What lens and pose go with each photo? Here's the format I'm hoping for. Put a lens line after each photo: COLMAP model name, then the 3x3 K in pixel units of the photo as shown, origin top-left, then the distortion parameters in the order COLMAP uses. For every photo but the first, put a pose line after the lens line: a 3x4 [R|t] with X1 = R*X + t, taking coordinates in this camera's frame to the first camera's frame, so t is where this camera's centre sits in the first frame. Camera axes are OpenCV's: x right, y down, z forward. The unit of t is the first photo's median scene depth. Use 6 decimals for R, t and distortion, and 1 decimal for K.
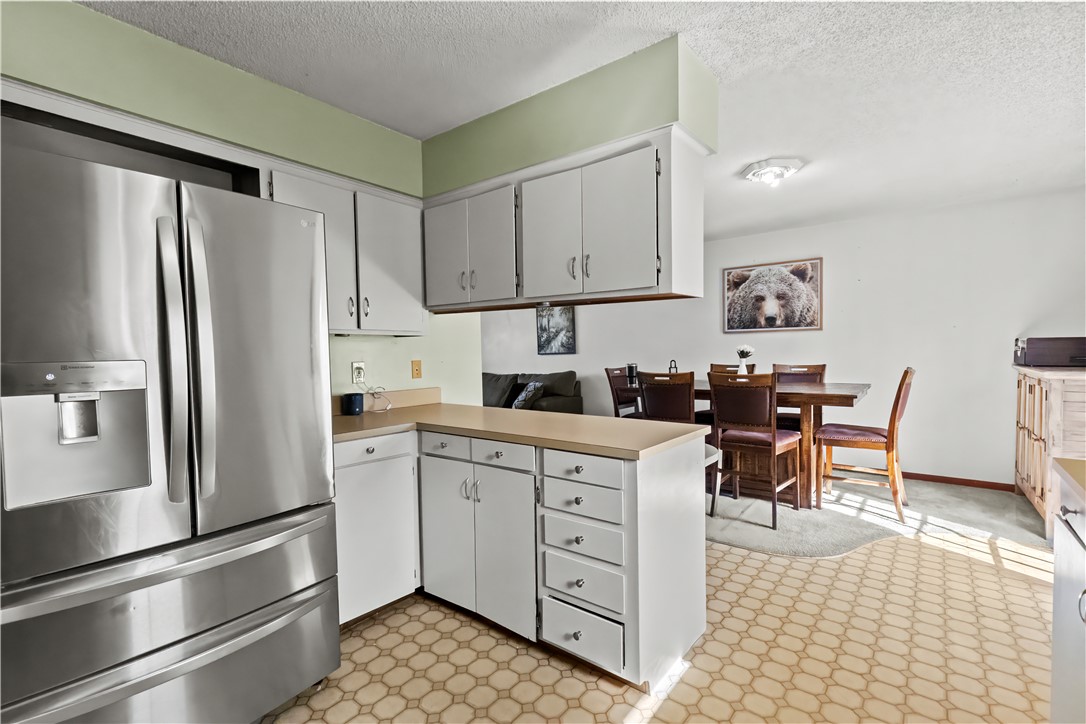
lens RADIAL K [[488.9, 0, 549.0], [0, 488.9, 365.5], [0, 0, 1]] dist [0.004603, -0.000089]
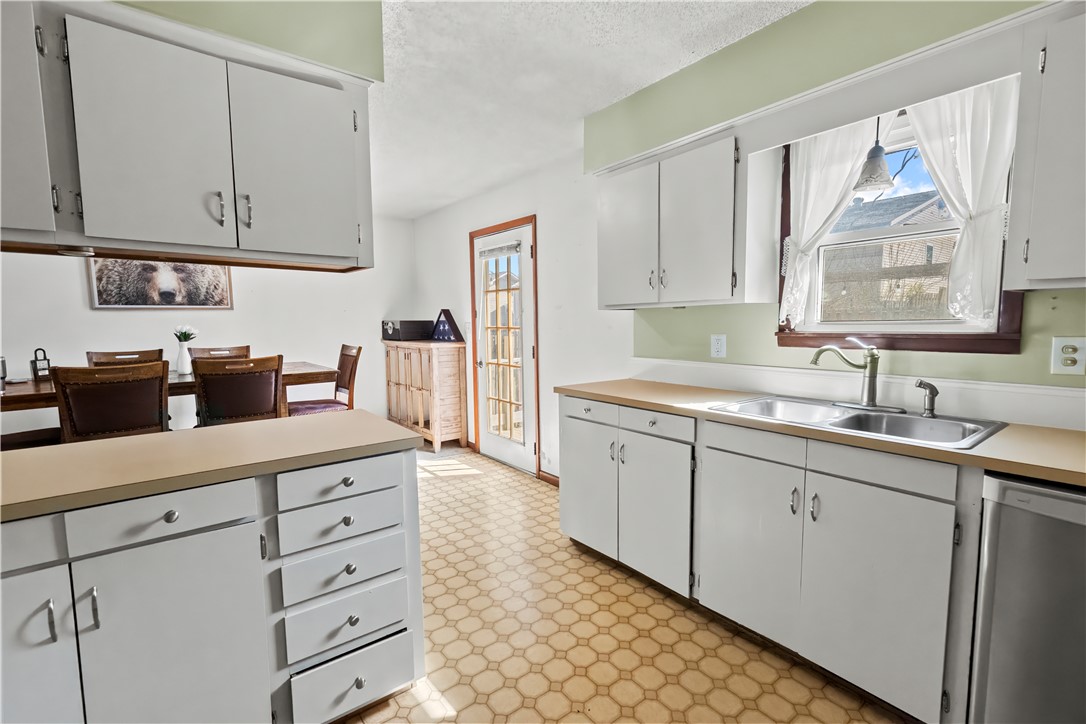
lens RADIAL K [[488.9, 0, 549.0], [0, 488.9, 365.5], [0, 0, 1]] dist [0.004603, -0.000089]
pose [[0.236088, -0.078224, 0.968578, -0.222247], [0.041868, 0.996648, 0.070286, -0.005797], [-0.970829, 0.023958, 0.238572, 0.177703]]
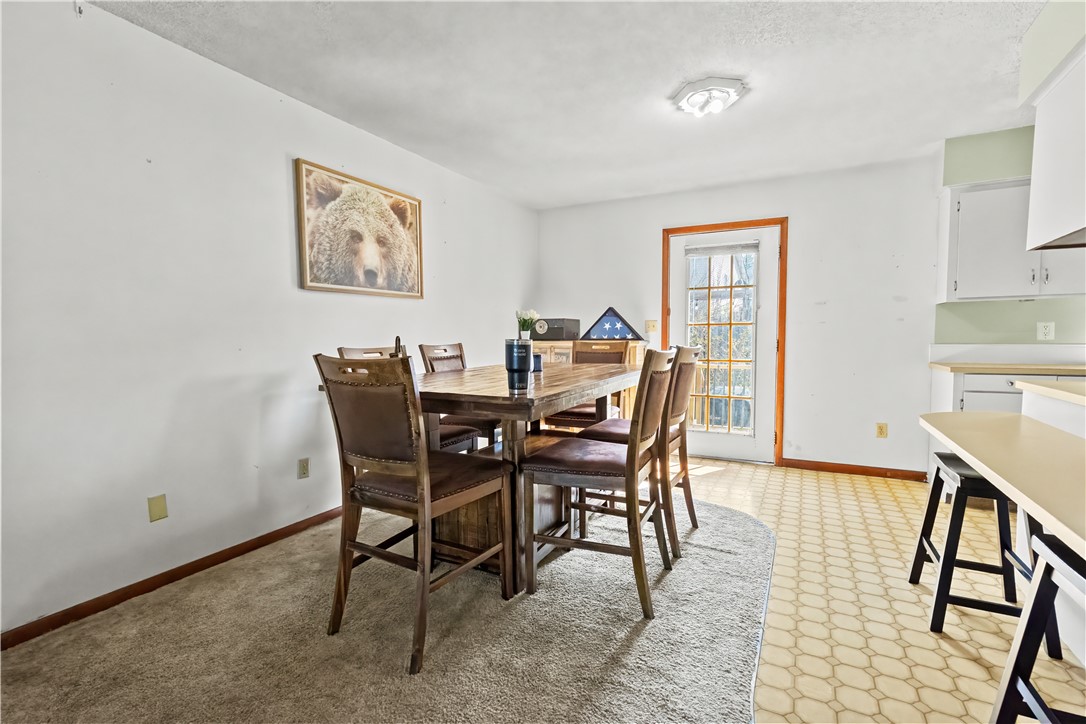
lens RADIAL K [[493.3, 0, 544.8], [0, 493.3, 370.5], [0, 0, 1]] dist [0.002455, 0.000091]
pose [[-0.186496, -0.049877, 0.981189, -0.216102], [0.045686, 0.997190, 0.059374, -0.000012], [-0.981393, 0.055900, -0.183694, 0.942729]]
